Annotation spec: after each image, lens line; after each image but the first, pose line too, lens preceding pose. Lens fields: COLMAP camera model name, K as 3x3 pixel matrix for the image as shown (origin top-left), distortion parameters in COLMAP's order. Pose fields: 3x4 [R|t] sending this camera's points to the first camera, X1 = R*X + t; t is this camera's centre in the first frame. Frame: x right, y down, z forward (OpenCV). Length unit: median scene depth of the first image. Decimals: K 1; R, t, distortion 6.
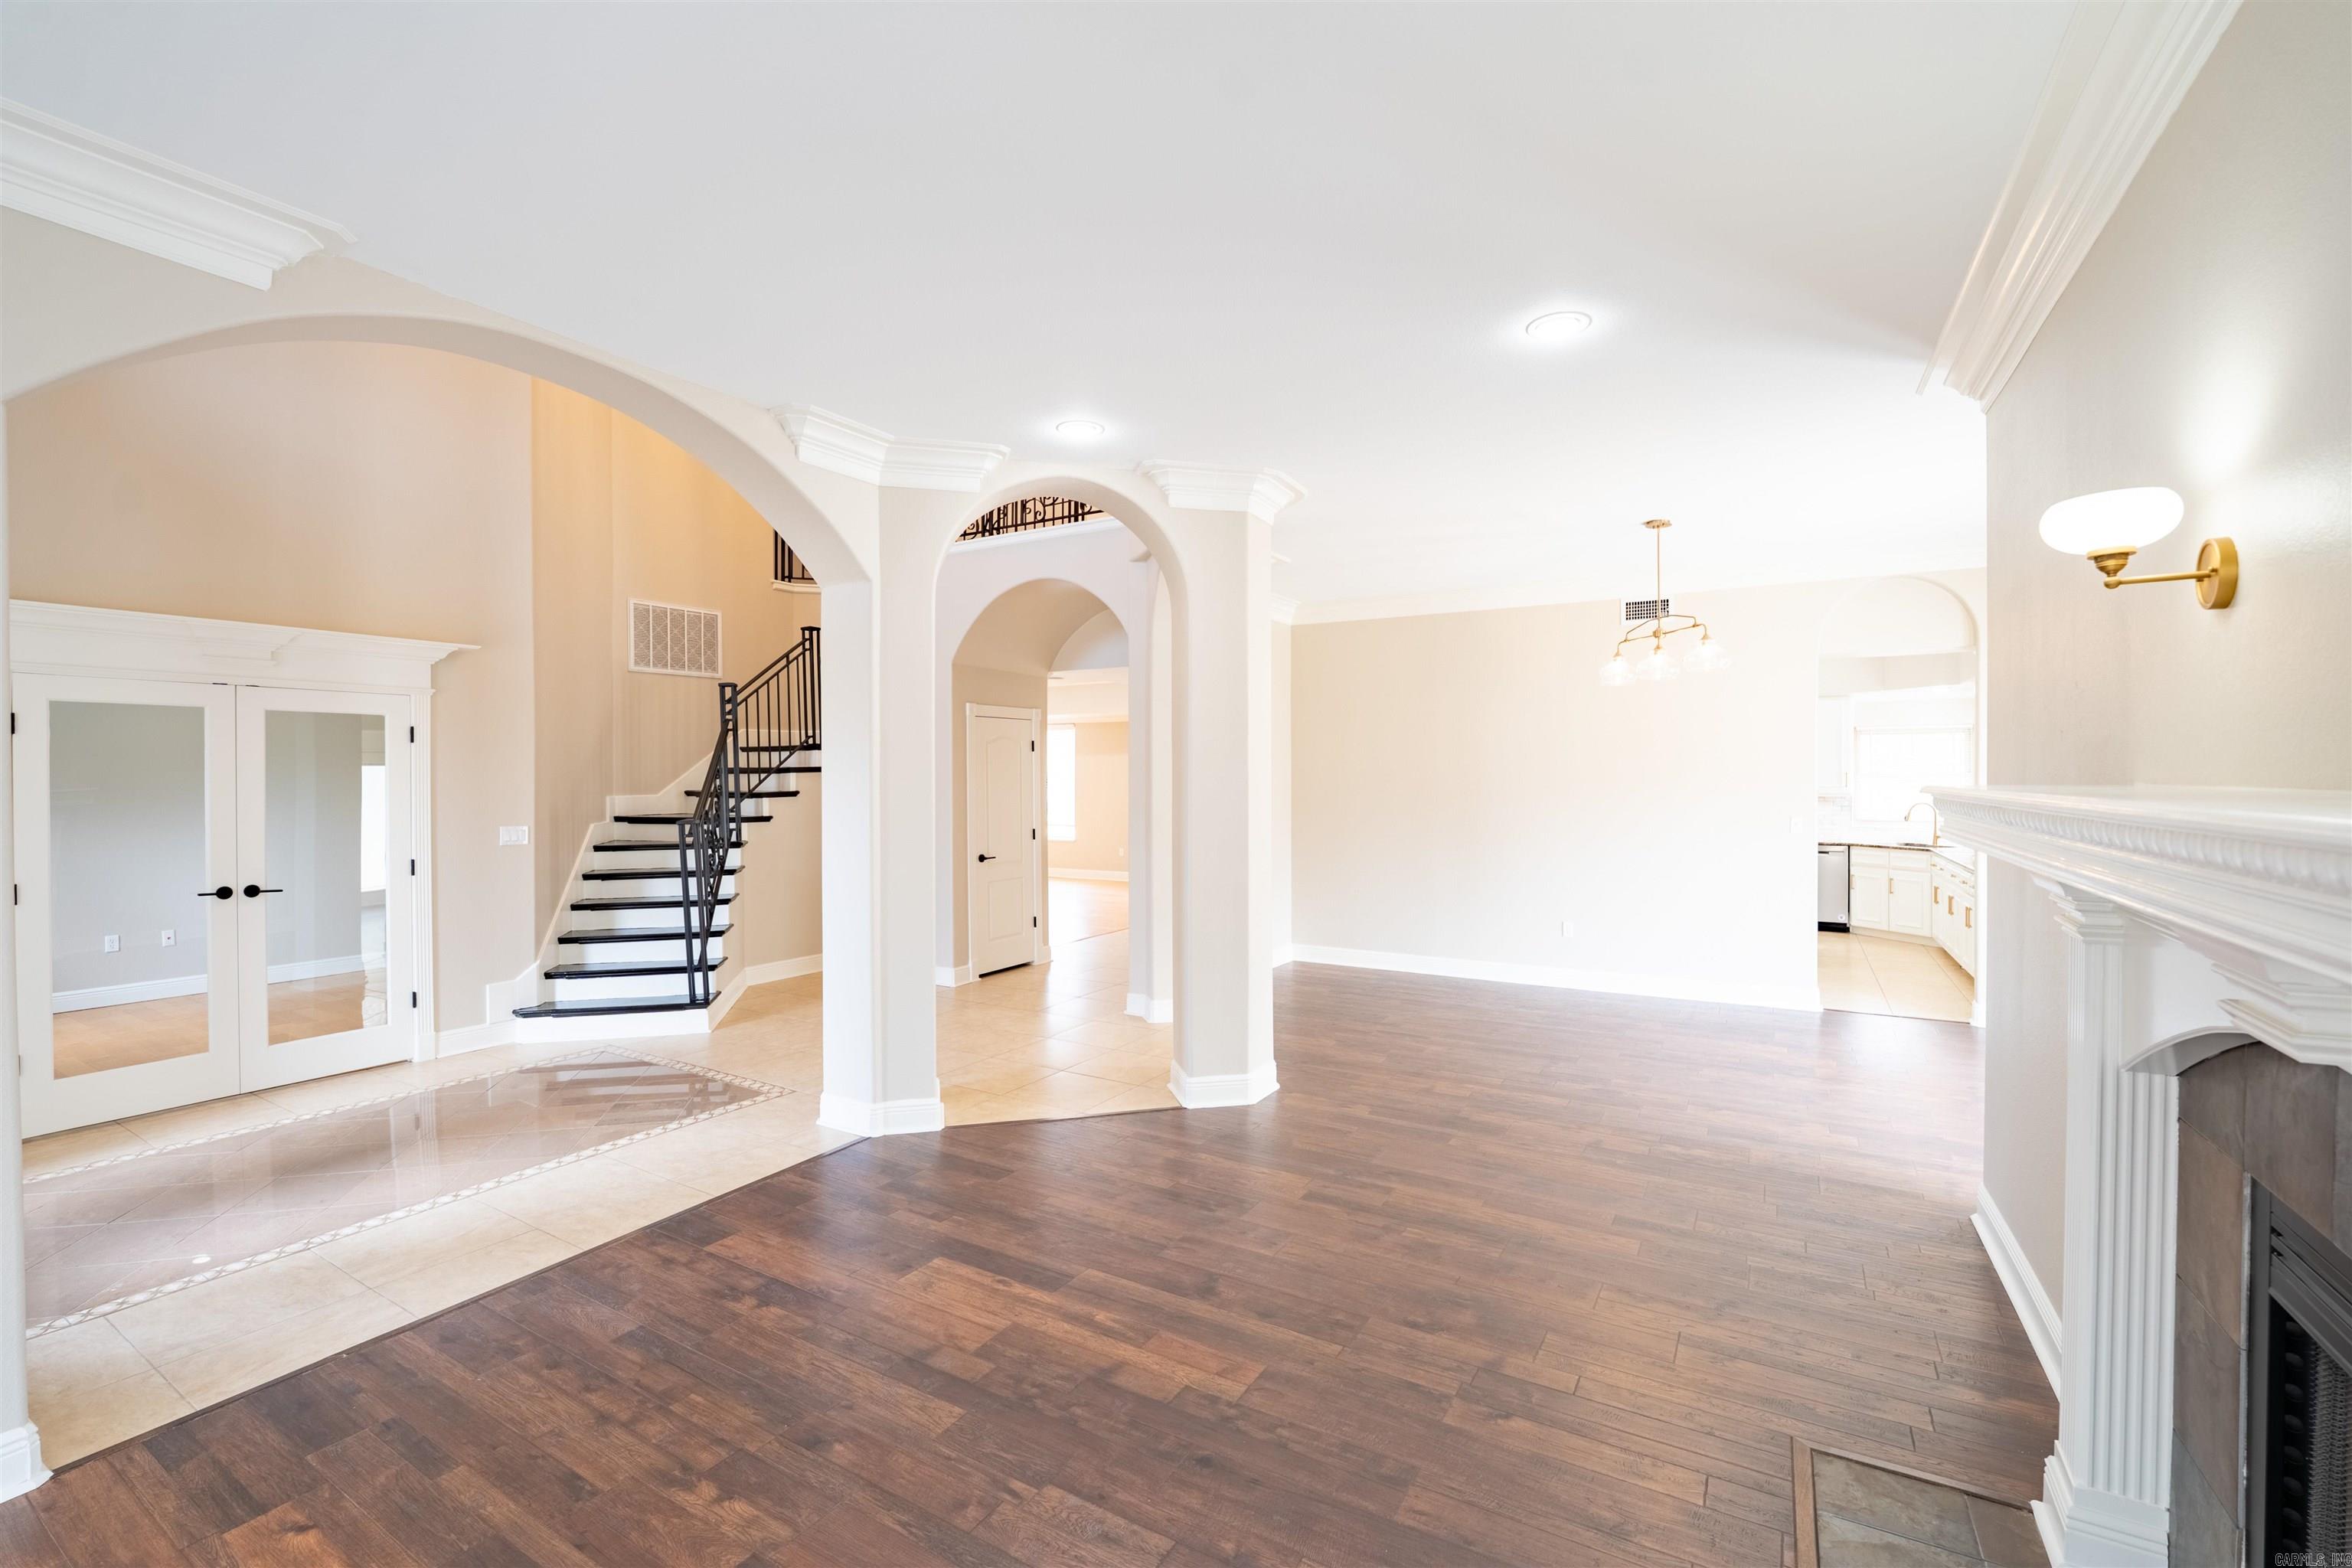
lens RADIAL K [[995.4, 0, 1176.0], [0, 995.4, 784.0], [0, 0, 1]] dist [-0.024430, 0.000682]
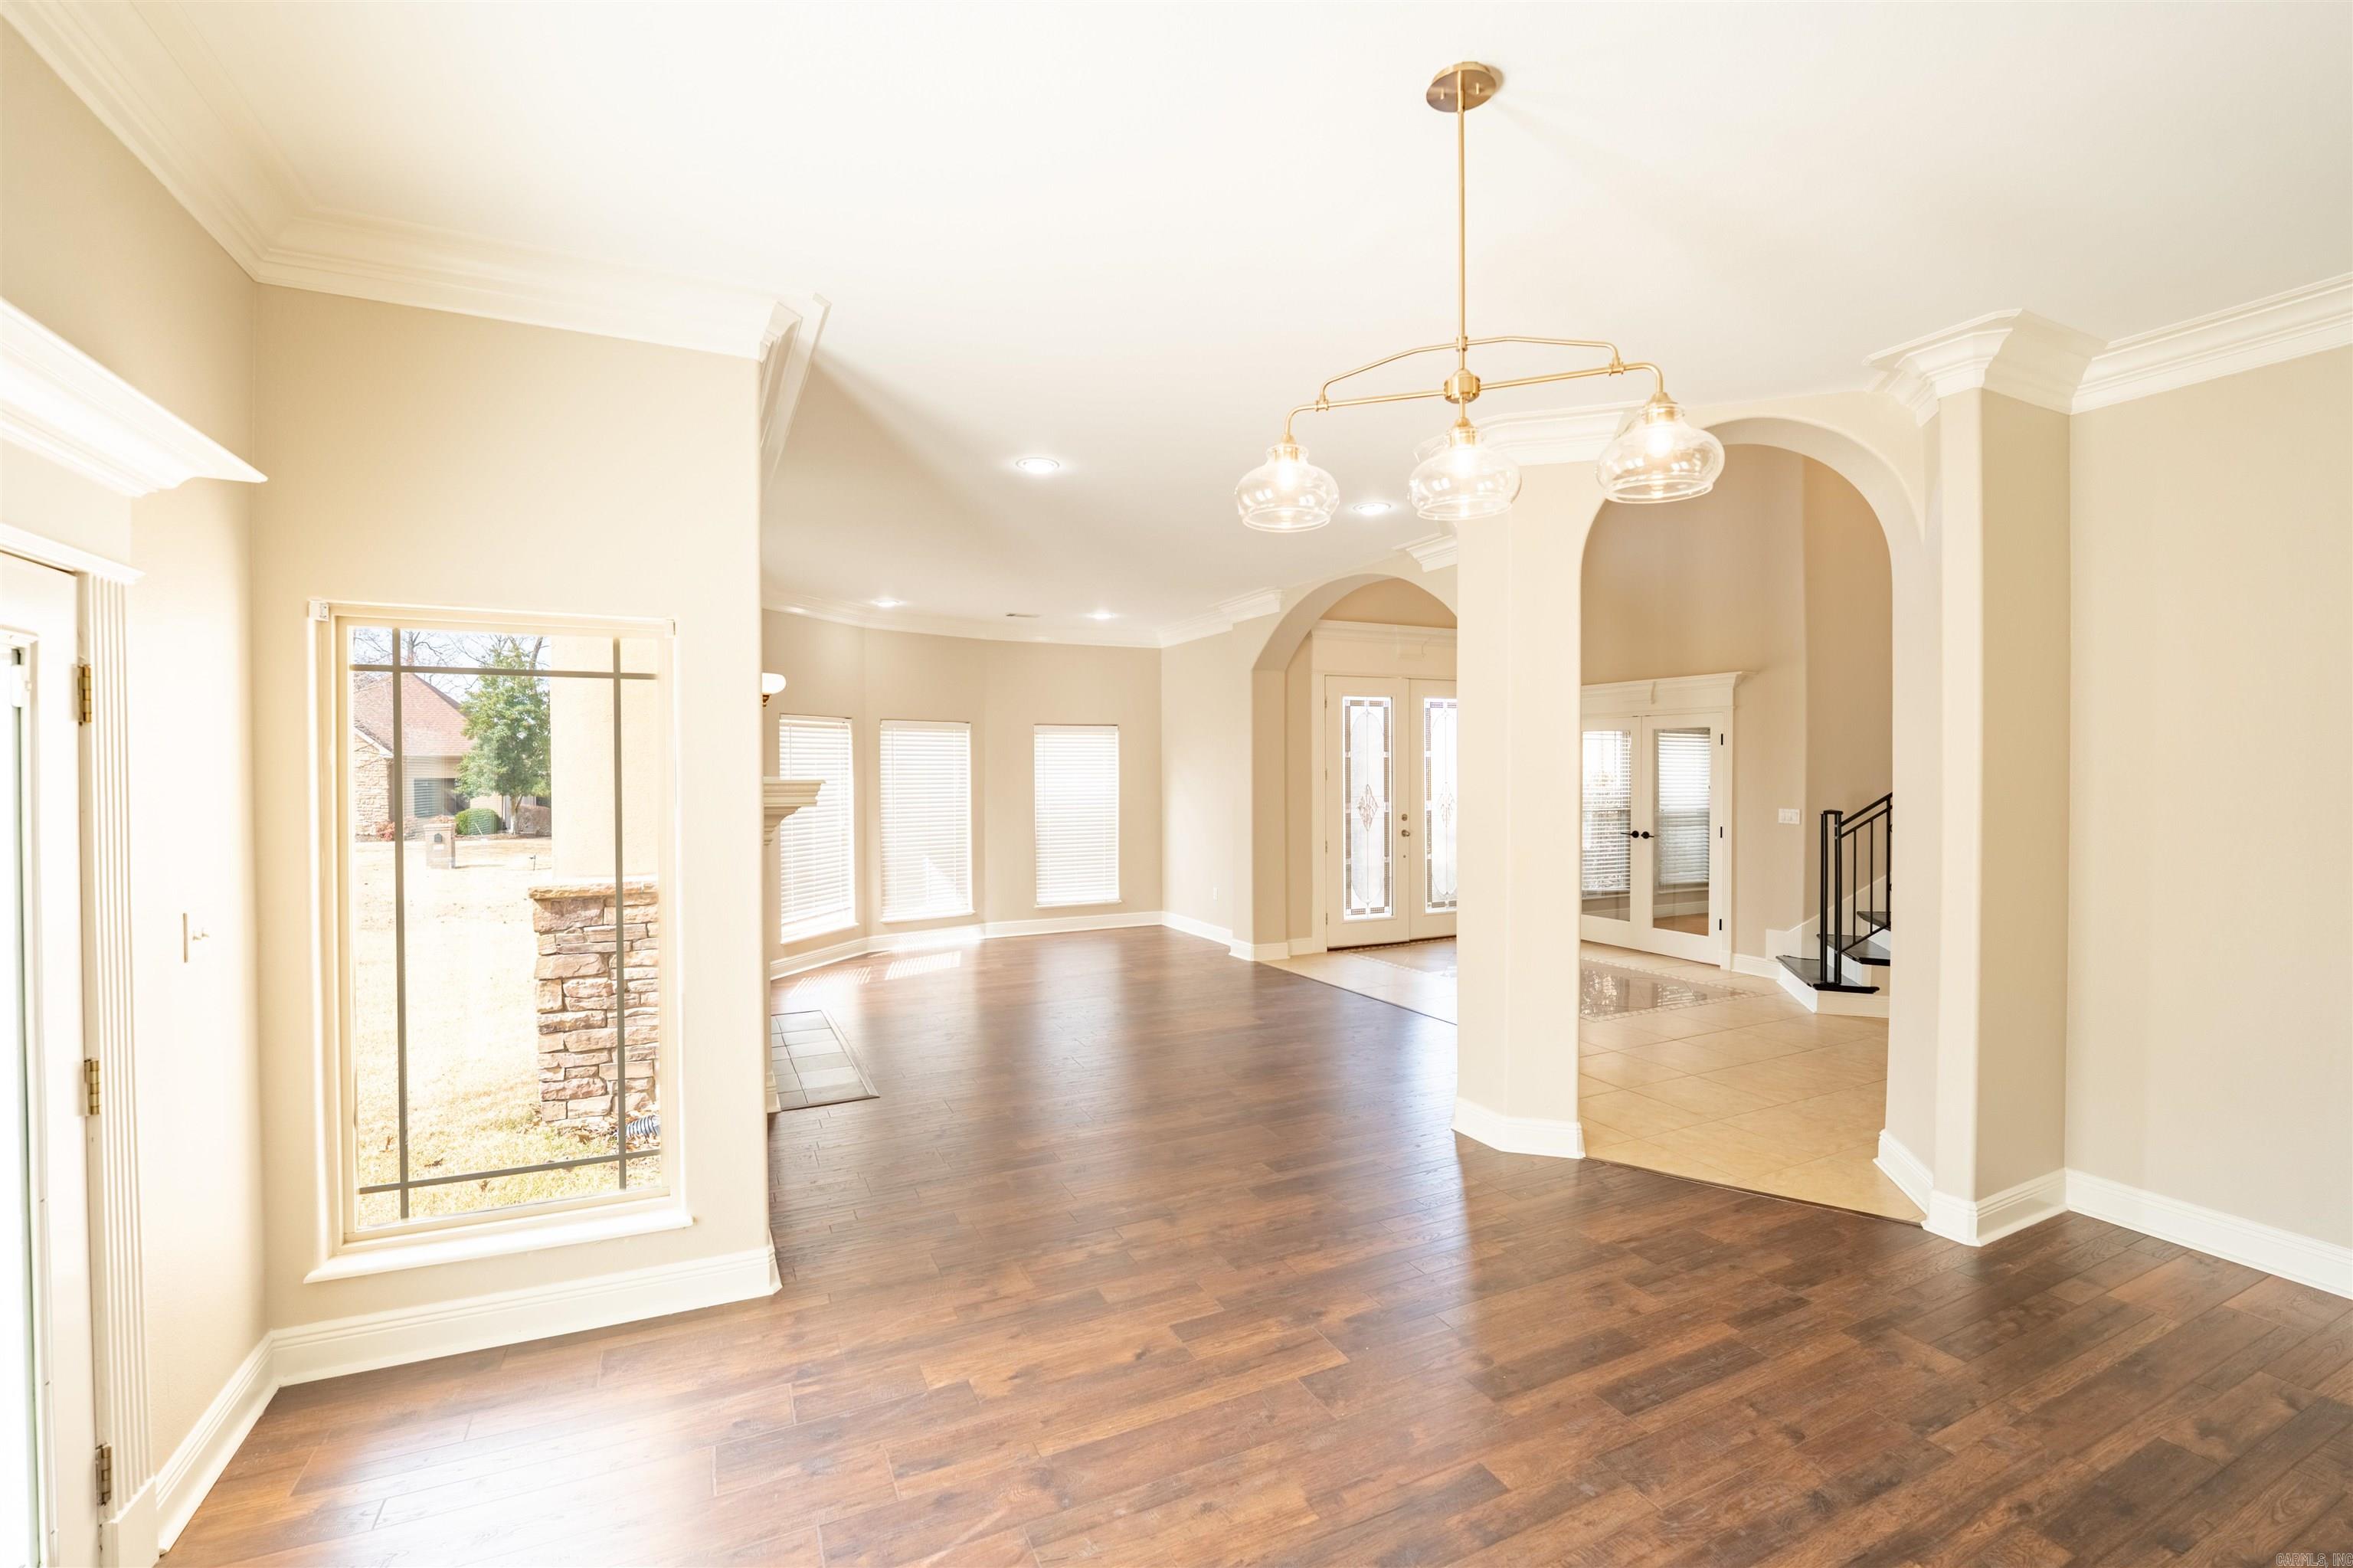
lens RADIAL K [[995.9, 0, 1176.5], [0, 995.9, 784.0], [0, 0, 1]] dist [-0.024430, 0.000682]
pose [[-0.549220, 0.012389, -0.835586, 1.031410], [0.001555, 0.999904, 0.013803, -0.008686], [0.835677, 0.006282, -0.549186, 1.355619]]
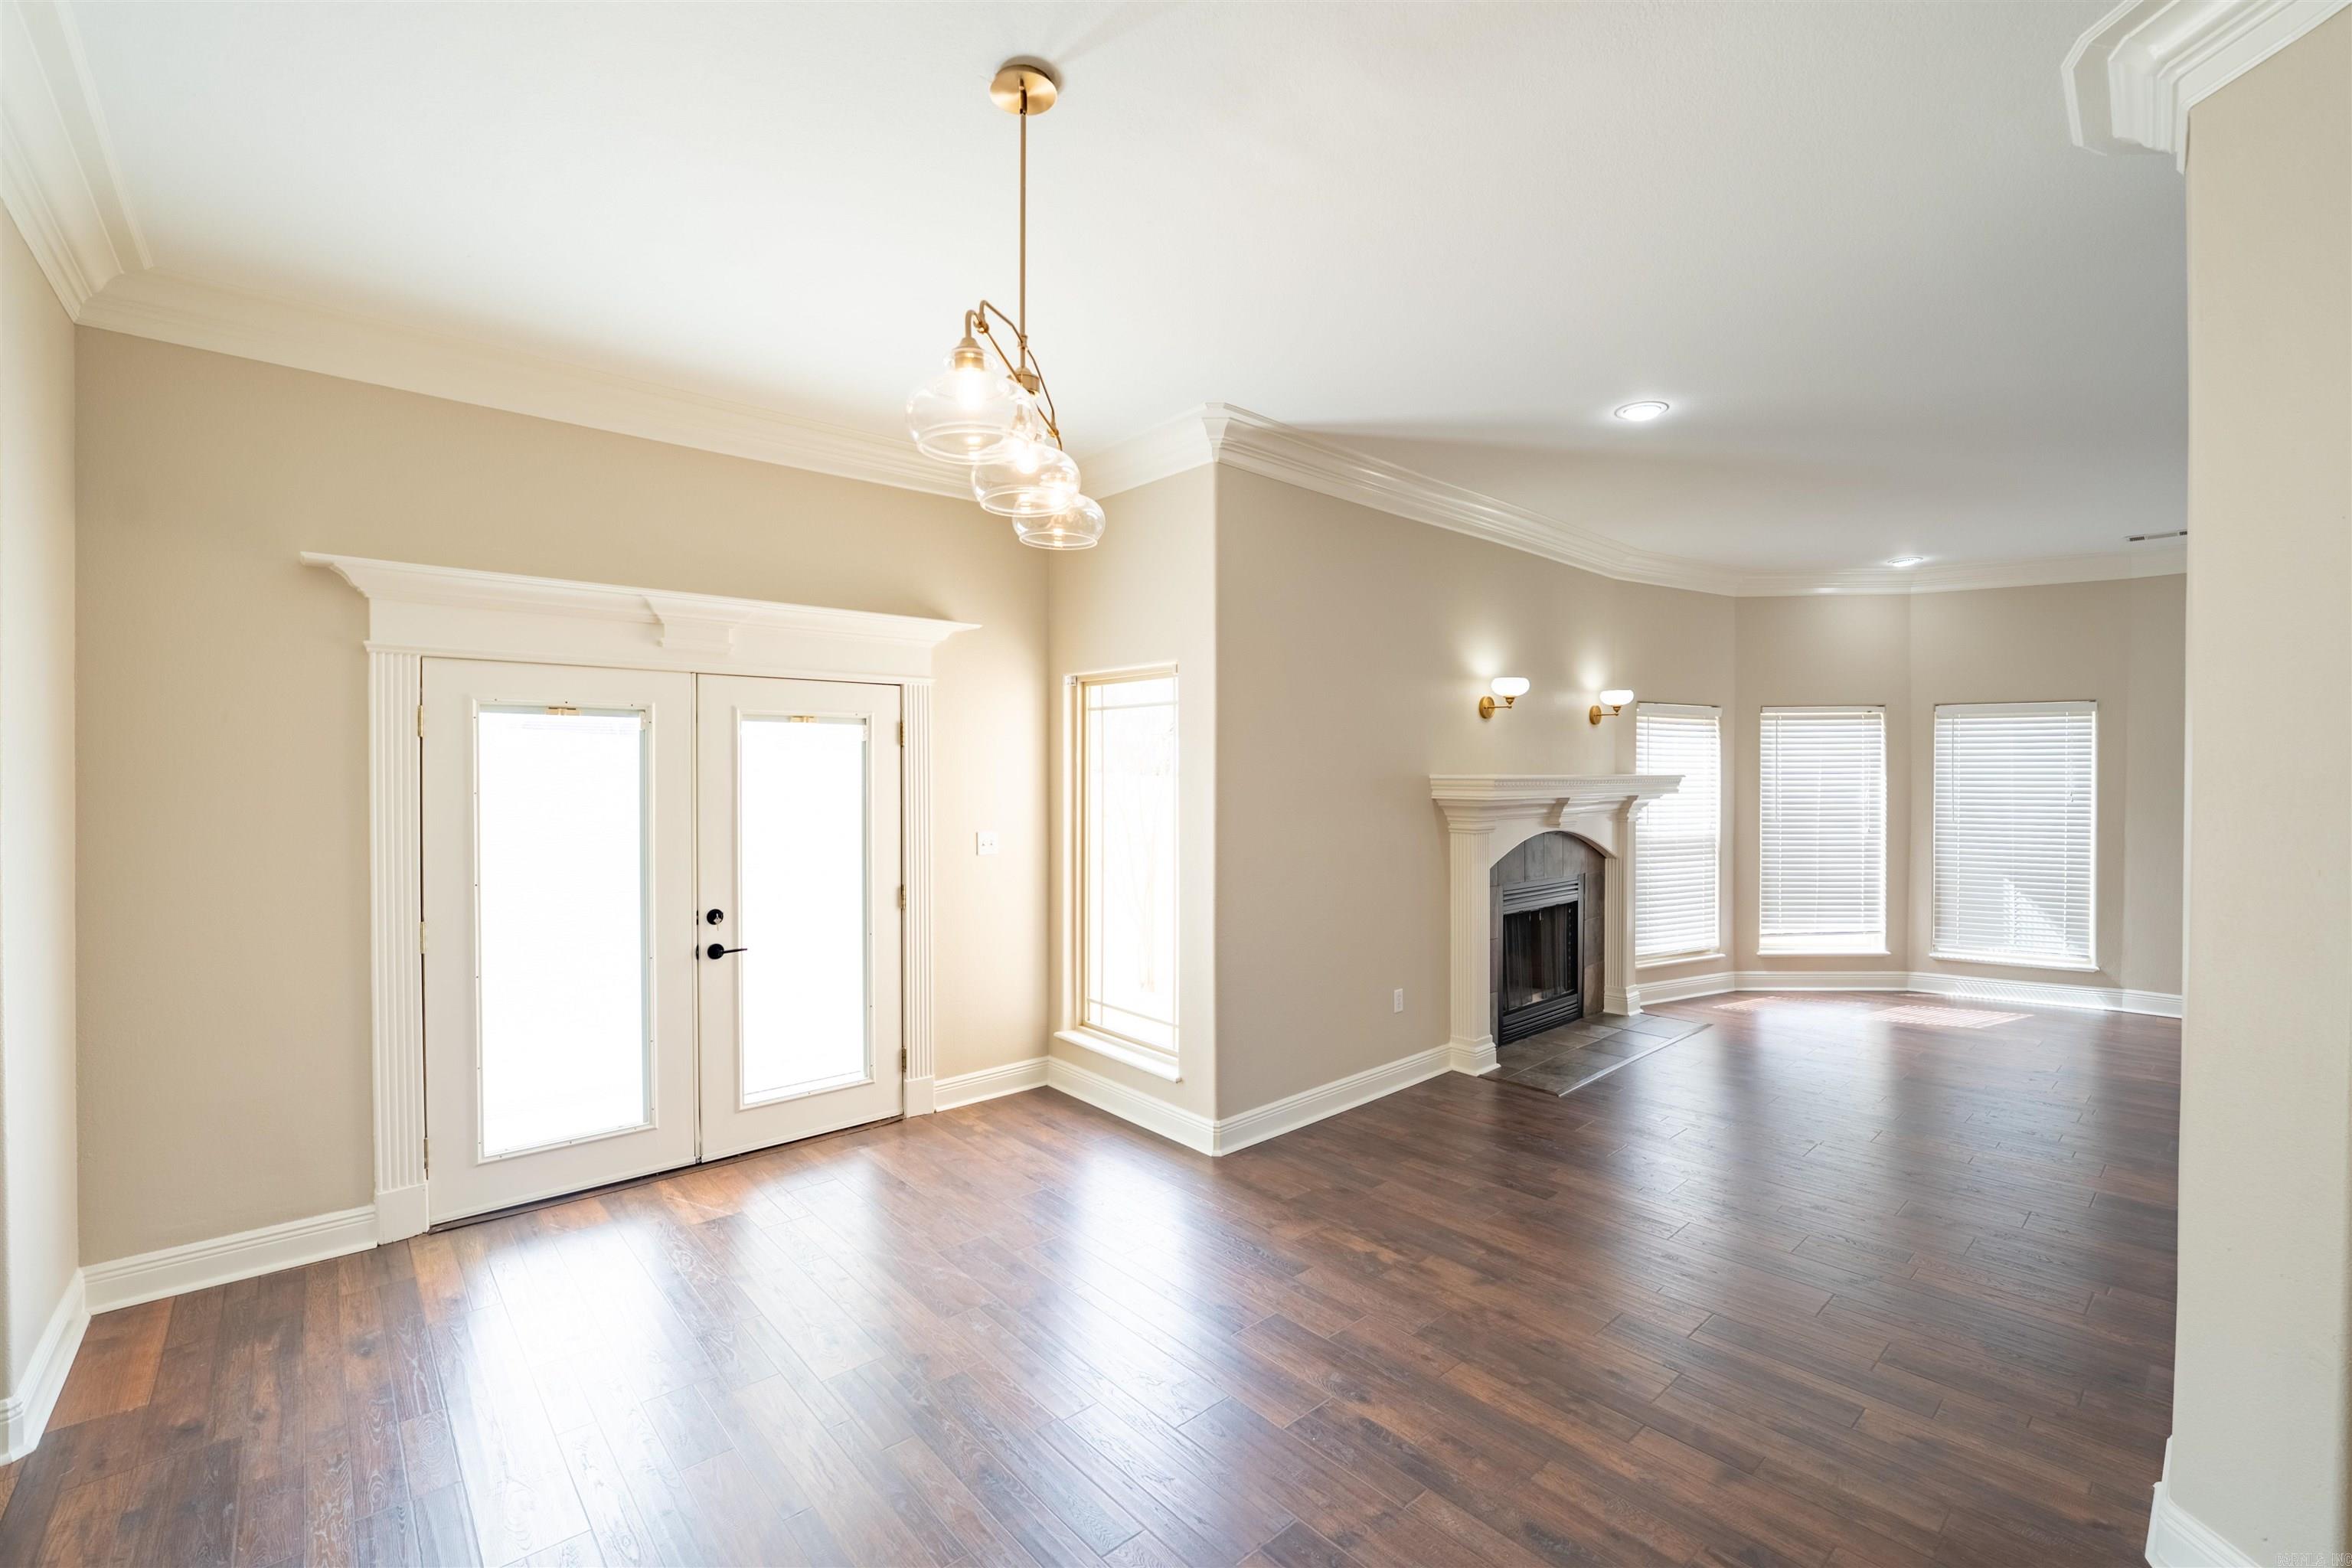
lens RADIAL K [[995.4, 0, 1176.0], [0, 995.4, 784.0], [0, 0, 1]] dist [-0.024430, 0.000682]
pose [[-0.958356, -0.007138, 0.285488, 0.408423], [-0.002093, 0.999836, 0.017975, -0.009881], [-0.285570, 0.016629, -0.958214, 1.630316]]
